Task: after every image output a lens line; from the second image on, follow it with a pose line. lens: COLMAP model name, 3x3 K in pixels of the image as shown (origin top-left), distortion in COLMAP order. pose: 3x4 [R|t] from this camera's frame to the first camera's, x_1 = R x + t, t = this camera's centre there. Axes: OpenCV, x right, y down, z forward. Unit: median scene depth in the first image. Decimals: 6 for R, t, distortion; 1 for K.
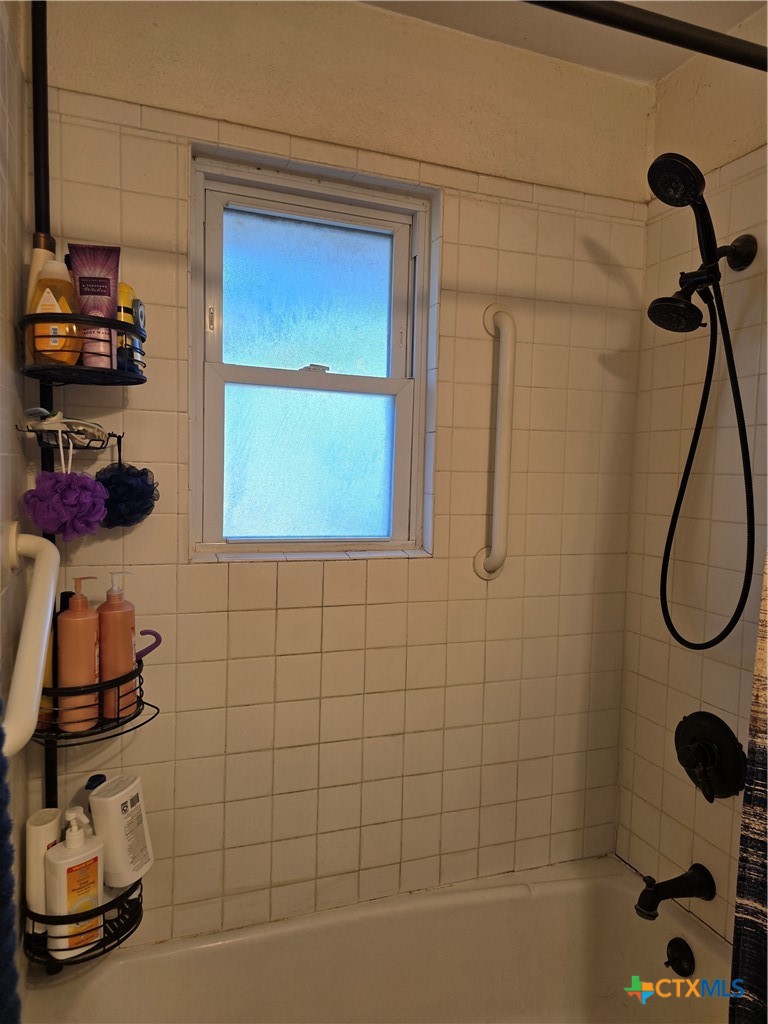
lens RADIAL K [[684.5, 0, 384.5], [0, 684.5, 516.6], [0, 0, 1]] dist [0.056102, -0.046327]
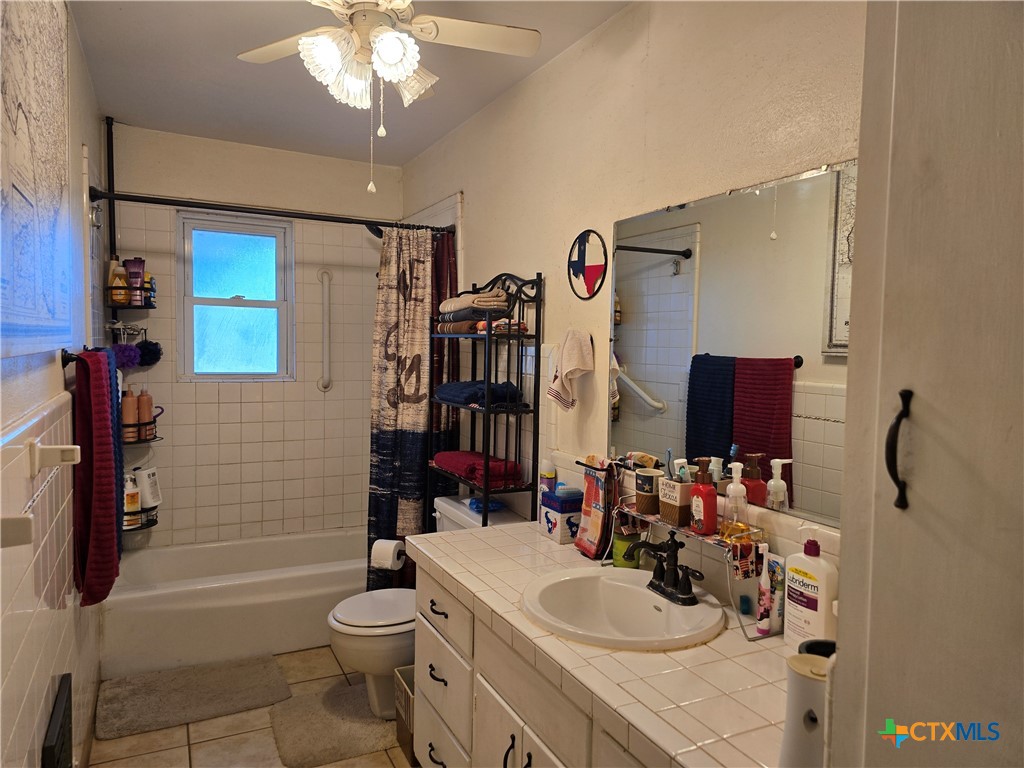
lens RADIAL K [[684.5, 0, 509.4], [0, 684.5, 378.8], [0, 0, 1]] dist [0.056102, -0.046327]
pose [[0.993369, -0.015542, 0.113912, 0.654965], [0.017215, 0.999758, -0.013714, 0.122533], [-0.113671, 0.015584, 0.993396, -1.684963]]
